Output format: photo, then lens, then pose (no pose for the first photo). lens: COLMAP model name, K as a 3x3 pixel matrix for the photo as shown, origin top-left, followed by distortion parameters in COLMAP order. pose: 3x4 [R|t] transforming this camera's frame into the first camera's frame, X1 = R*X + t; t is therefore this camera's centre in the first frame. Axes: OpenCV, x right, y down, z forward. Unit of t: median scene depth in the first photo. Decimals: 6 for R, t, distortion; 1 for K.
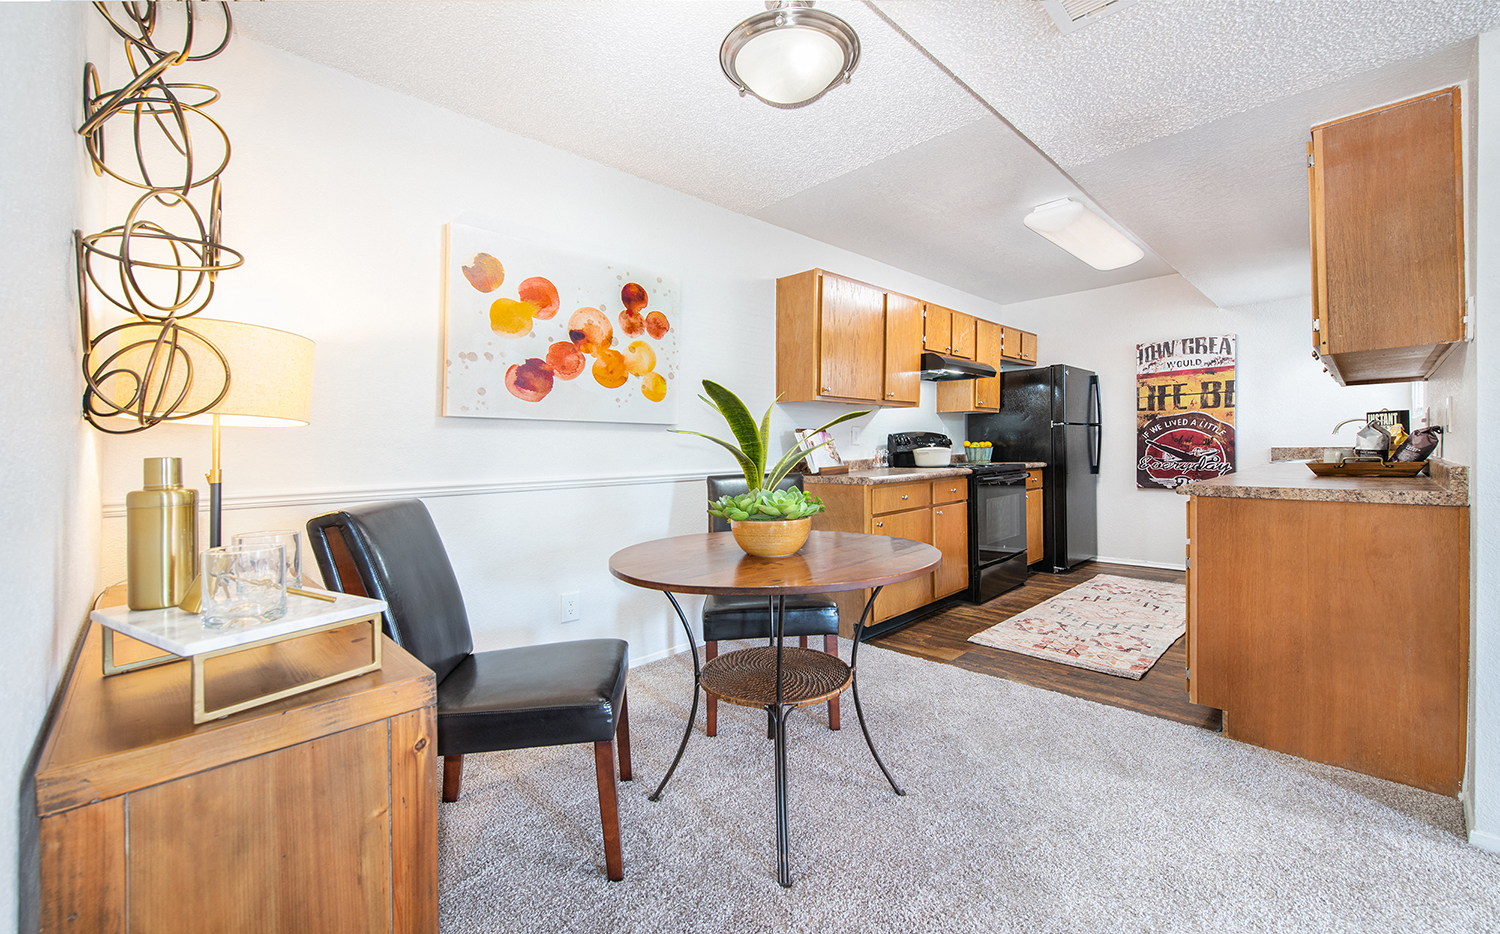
lens RADIAL K [[592.5, 0, 750.8], [0, 592.5, 437.2], [0, 0, 1]] dist [0.000298, -0.000112]
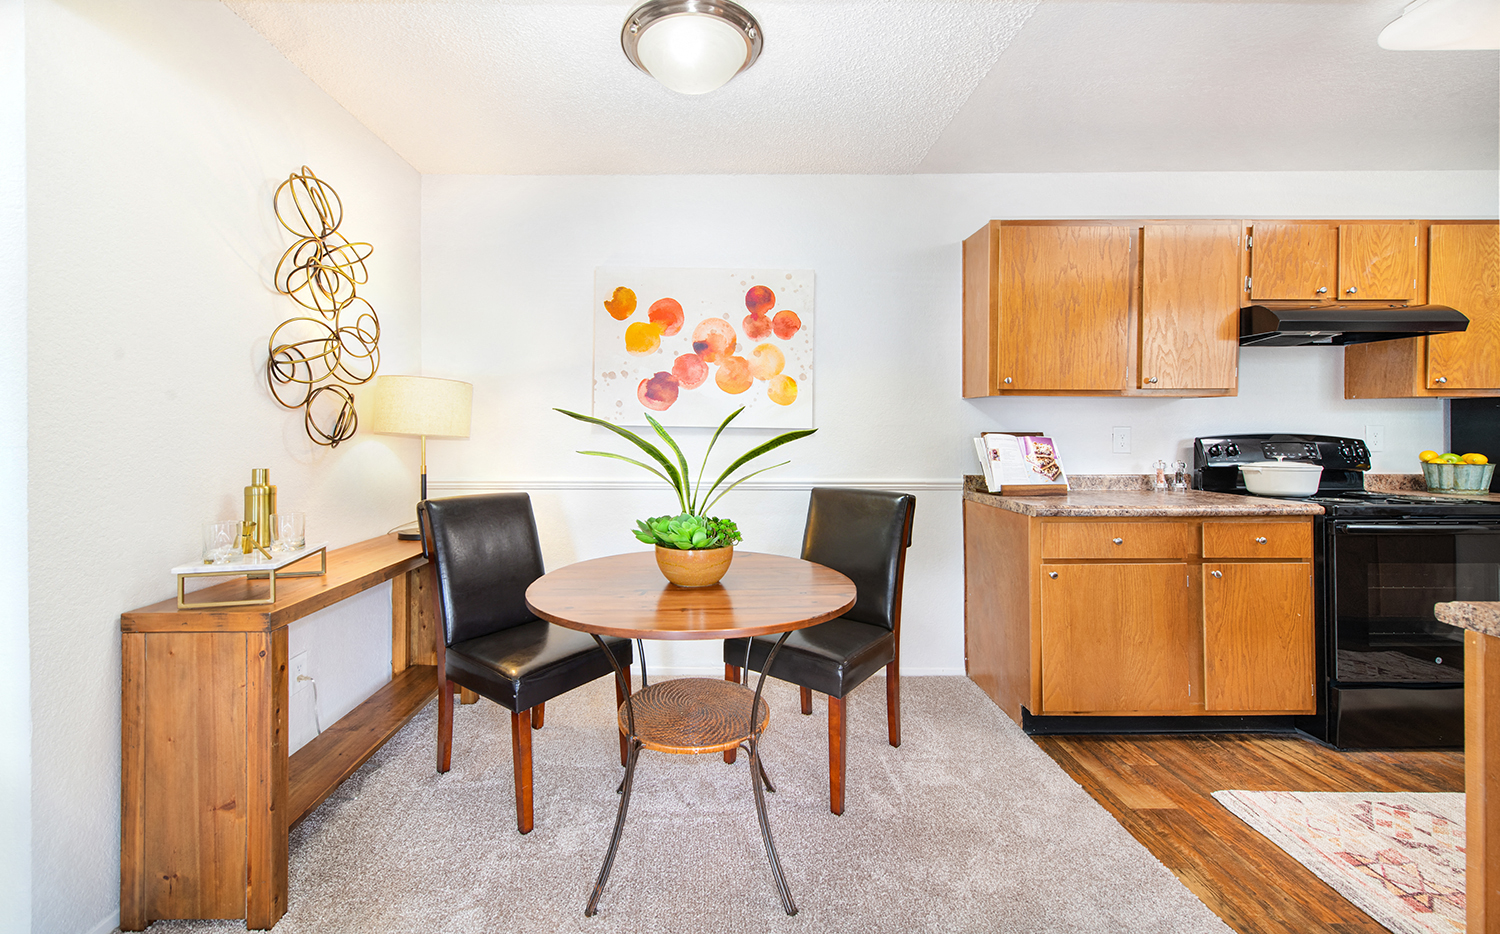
lens RADIAL K [[643.4, 0, 748.1], [0, 643.4, 421.8], [0, 0, 1]] dist [0.000802, 0.000081]
pose [[0.703610, 0.003604, -0.710577, 0.362917], [0.004389, 0.999946, 0.009418, -0.029471], [0.710573, -0.009745, 0.703556, 0.155526]]
